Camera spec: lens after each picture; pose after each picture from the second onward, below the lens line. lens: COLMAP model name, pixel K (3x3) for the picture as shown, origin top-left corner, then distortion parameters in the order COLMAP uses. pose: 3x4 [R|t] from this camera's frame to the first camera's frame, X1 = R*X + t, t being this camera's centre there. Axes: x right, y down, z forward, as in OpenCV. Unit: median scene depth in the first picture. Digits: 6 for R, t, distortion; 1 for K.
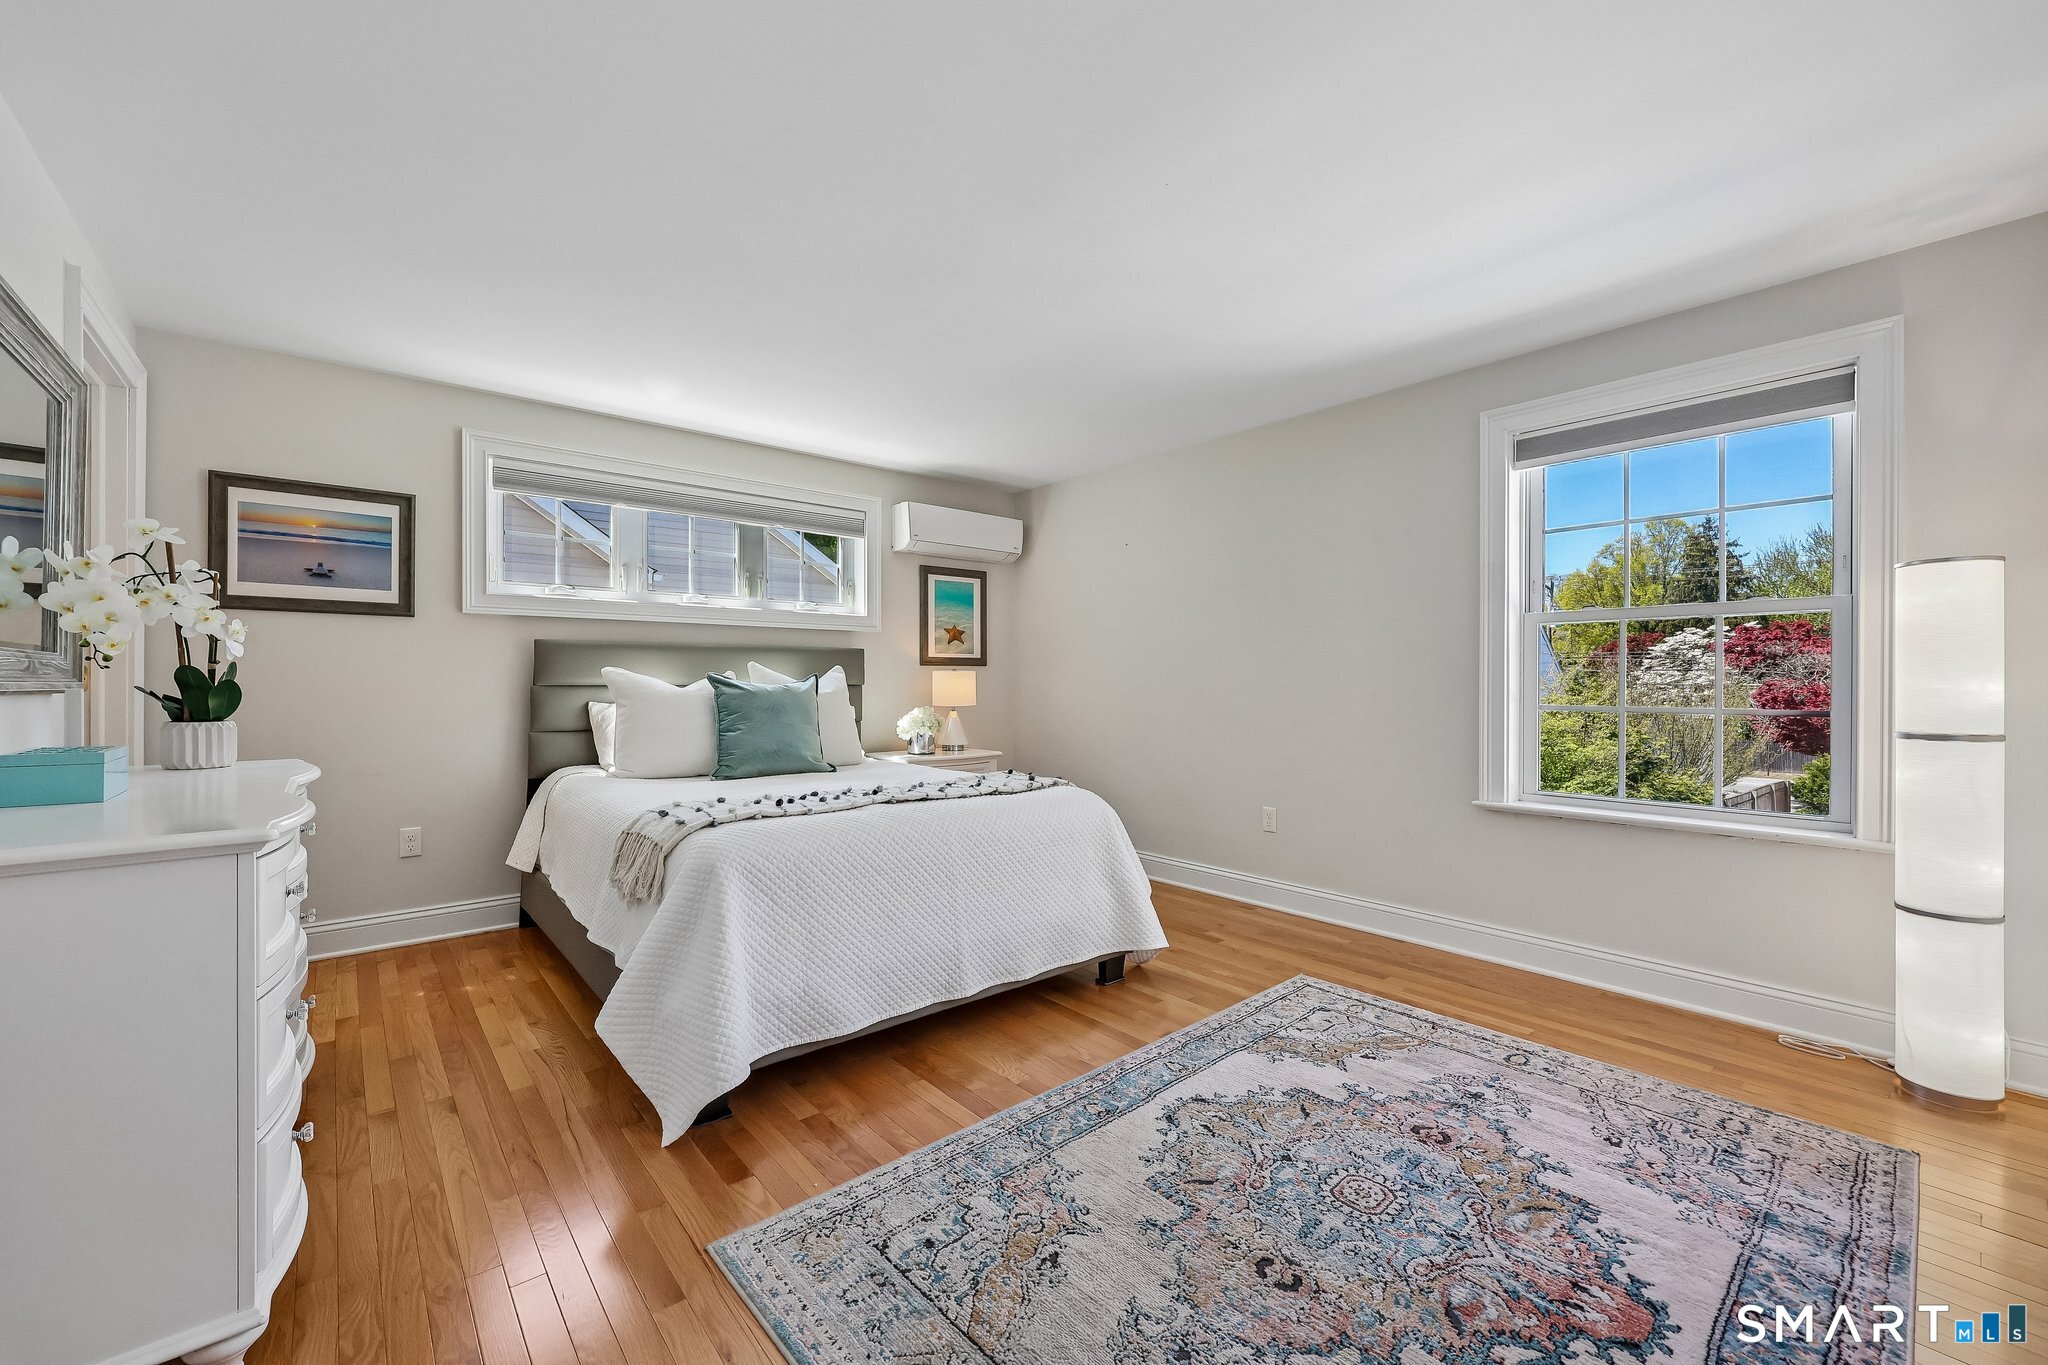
lens RADIAL K [[838.6, 0, 1028.4], [0, 838.6, 673.7], [0, 0, 1]] dist [0.000956, 0.000427]
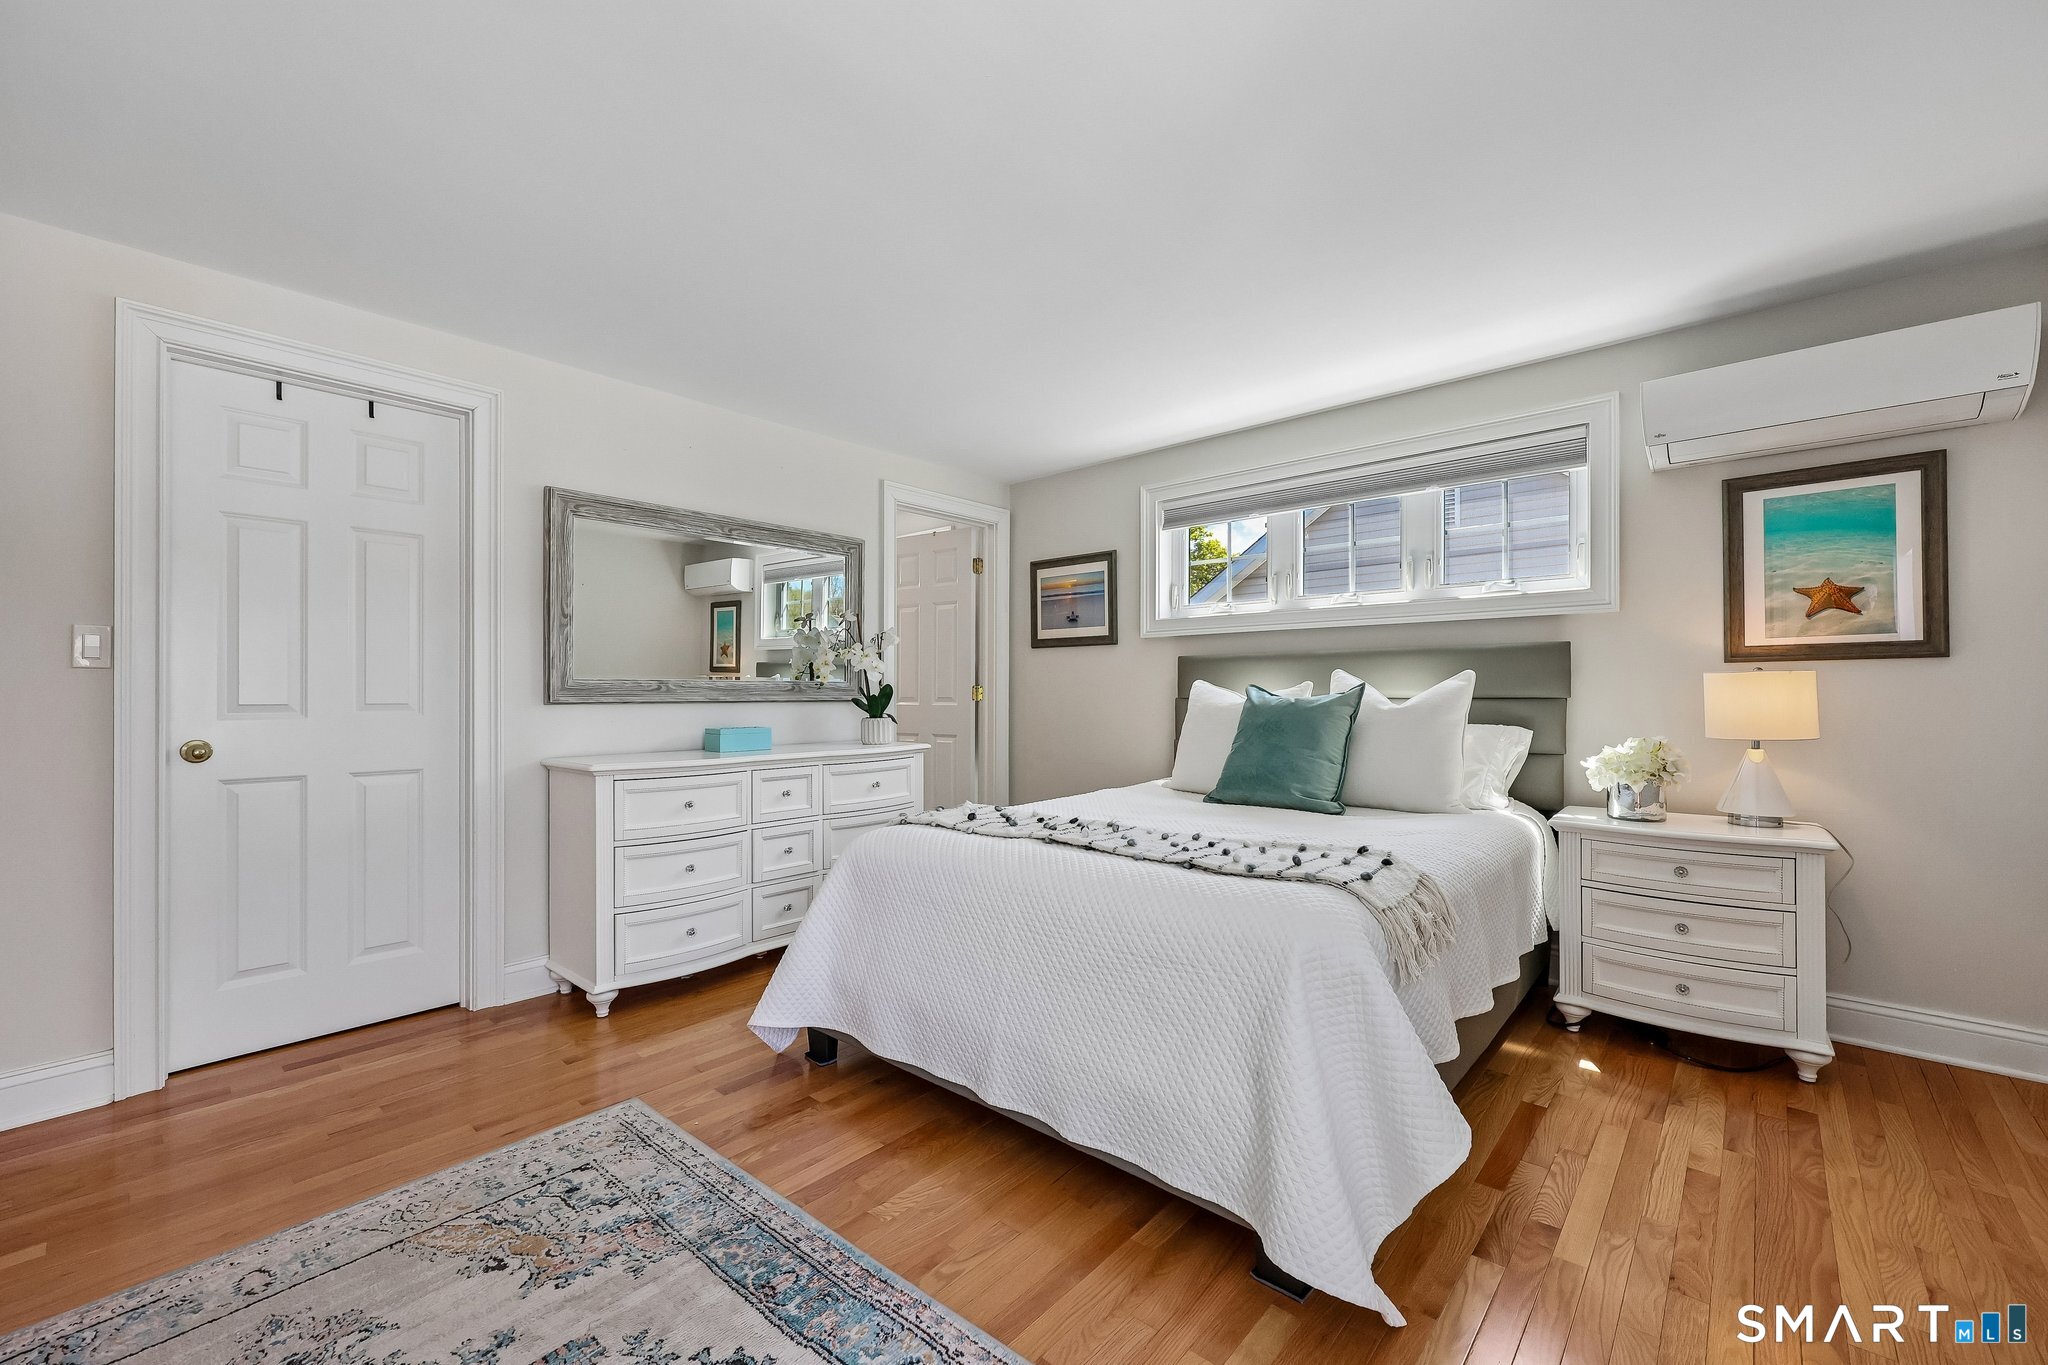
lens RADIAL K [[838.6, 0, 1028.4], [0, 838.6, 673.7], [0, 0, 1]] dist [0.000956, 0.000427]
pose [[0.125908, -0.026479, -0.991689, 0.497635], [0.012946, 0.999602, -0.025046, 0.007262], [0.991957, -0.009685, 0.126201, 0.664702]]
